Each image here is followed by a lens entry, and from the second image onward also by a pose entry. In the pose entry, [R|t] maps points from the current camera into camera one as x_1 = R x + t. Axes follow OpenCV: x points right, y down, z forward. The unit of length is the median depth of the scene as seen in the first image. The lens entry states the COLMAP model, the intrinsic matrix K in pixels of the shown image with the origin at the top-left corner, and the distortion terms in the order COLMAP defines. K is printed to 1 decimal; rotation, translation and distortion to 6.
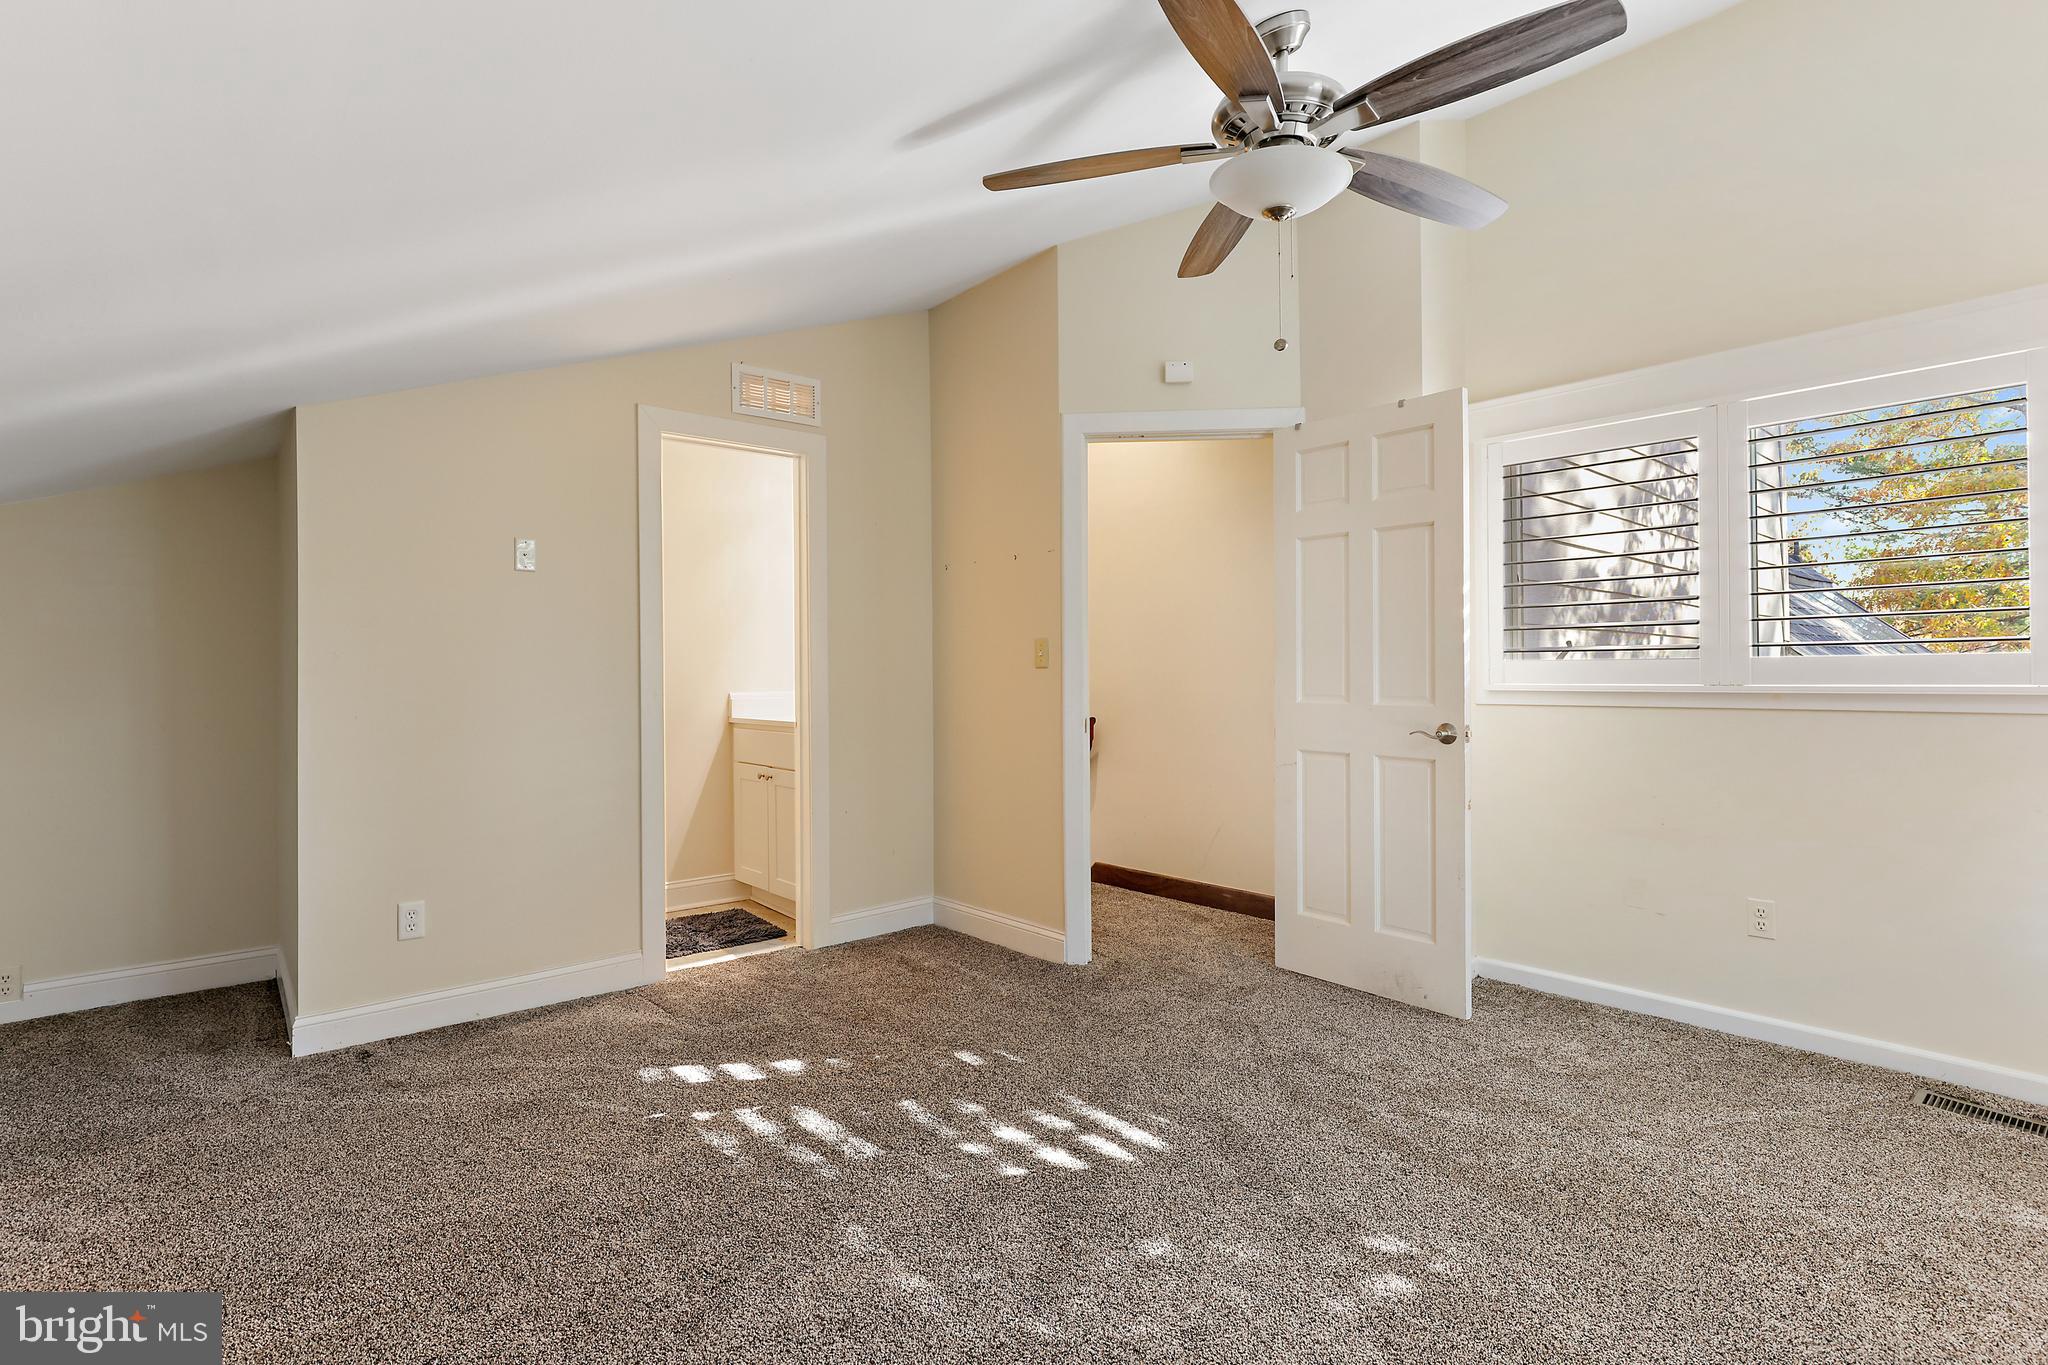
lens RADIAL K [[1013.3, 0, 1020.1], [0, 1013.3, 675.5], [0, 0, 1]] dist [-0.000964, -0.000139]
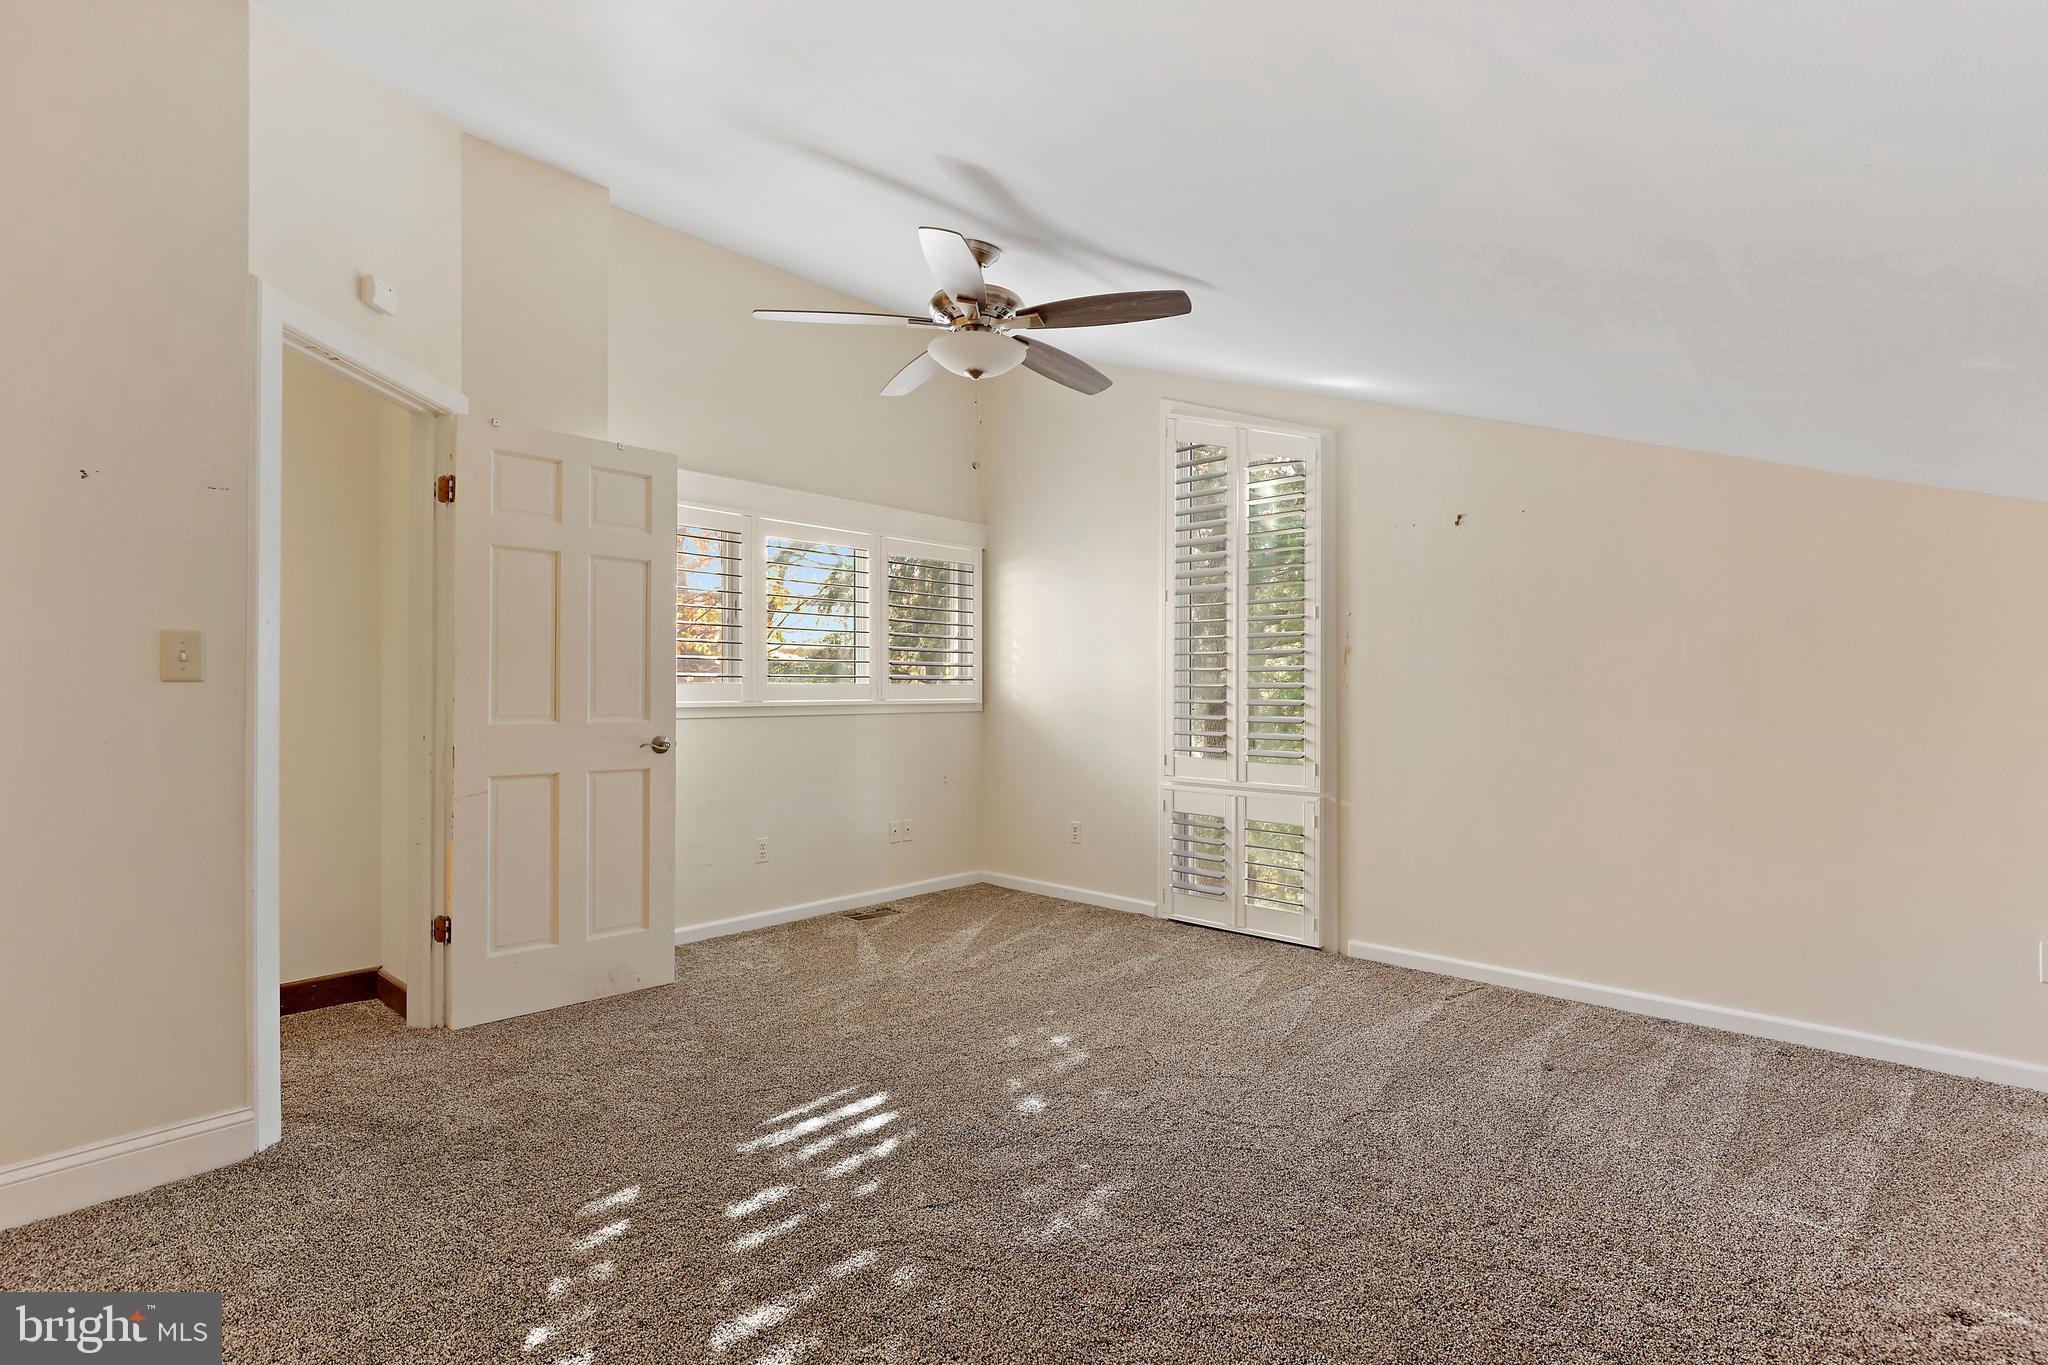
lens RADIAL K [[935.5, 0, 1021.5], [0, 935.5, 690.0], [0, 0, 1]] dist [-0.000126, 0.000084]
pose [[-0.110915, 0.005241, 0.993816, -0.738160], [-0.000001, 0.999986, -0.005274, -0.000122], [-0.993830, -0.000586, -0.110913, 0.743992]]
